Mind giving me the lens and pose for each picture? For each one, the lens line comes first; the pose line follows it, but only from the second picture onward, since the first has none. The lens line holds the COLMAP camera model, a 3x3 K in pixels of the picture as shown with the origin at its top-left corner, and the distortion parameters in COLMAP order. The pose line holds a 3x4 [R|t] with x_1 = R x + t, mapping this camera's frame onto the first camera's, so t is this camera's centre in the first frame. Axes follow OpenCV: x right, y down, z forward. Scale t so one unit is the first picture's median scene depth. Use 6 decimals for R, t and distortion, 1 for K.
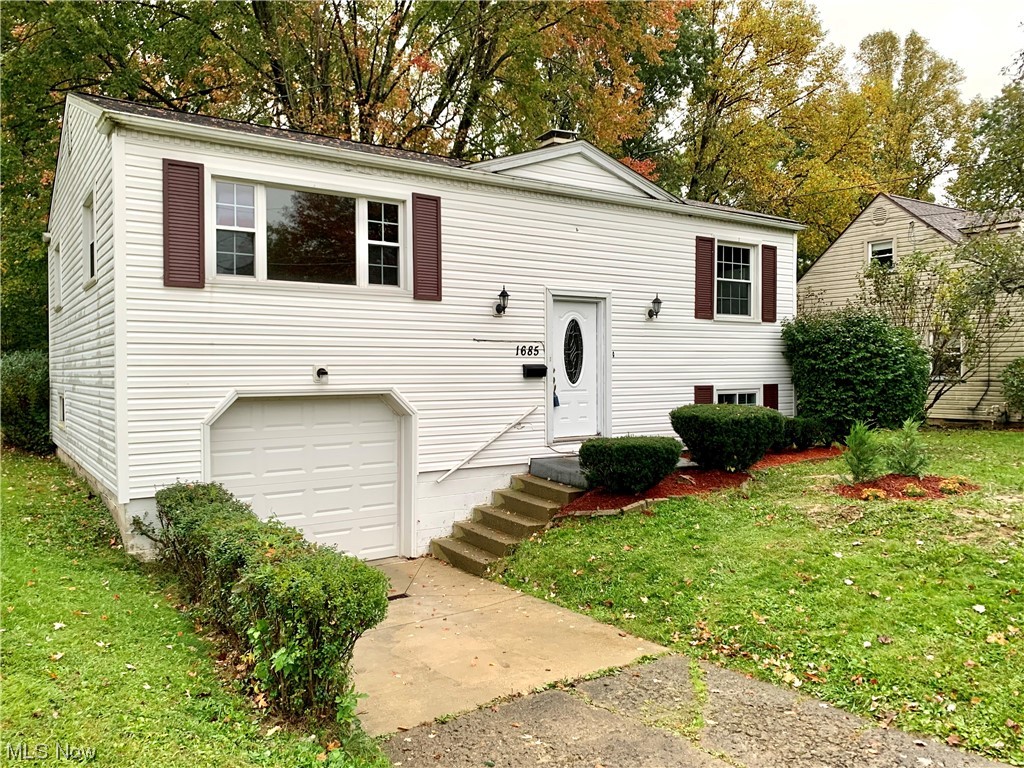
lens RADIAL K [[783.1, 0, 512.0], [0, 783.1, 384.0], [0, 0, 1]] dist [0.036196, -0.001900]
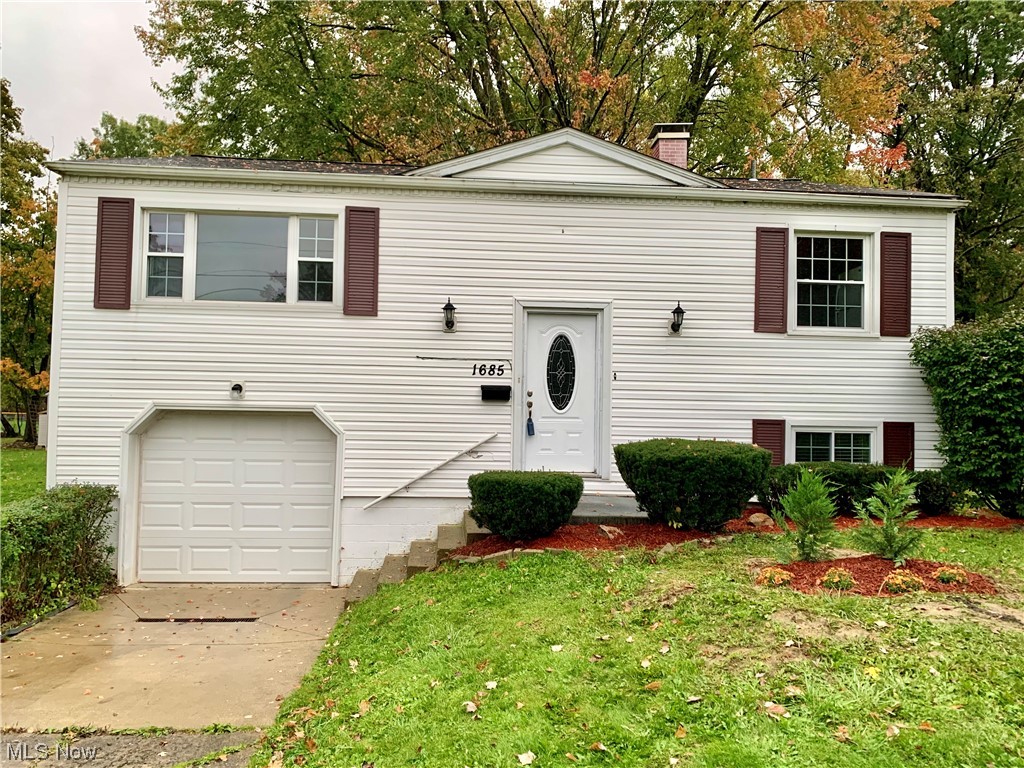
lens RADIAL K [[787.2, 0, 512.1], [0, 787.2, 378.7], [0, 0, 1]] dist [0.016588, 0.000510]
pose [[0.865218, 0.002876, -0.501387, 0.505004], [-0.032987, 0.998144, -0.051199, 0.012046], [0.500309, 0.060837, 0.863707, 0.253319]]
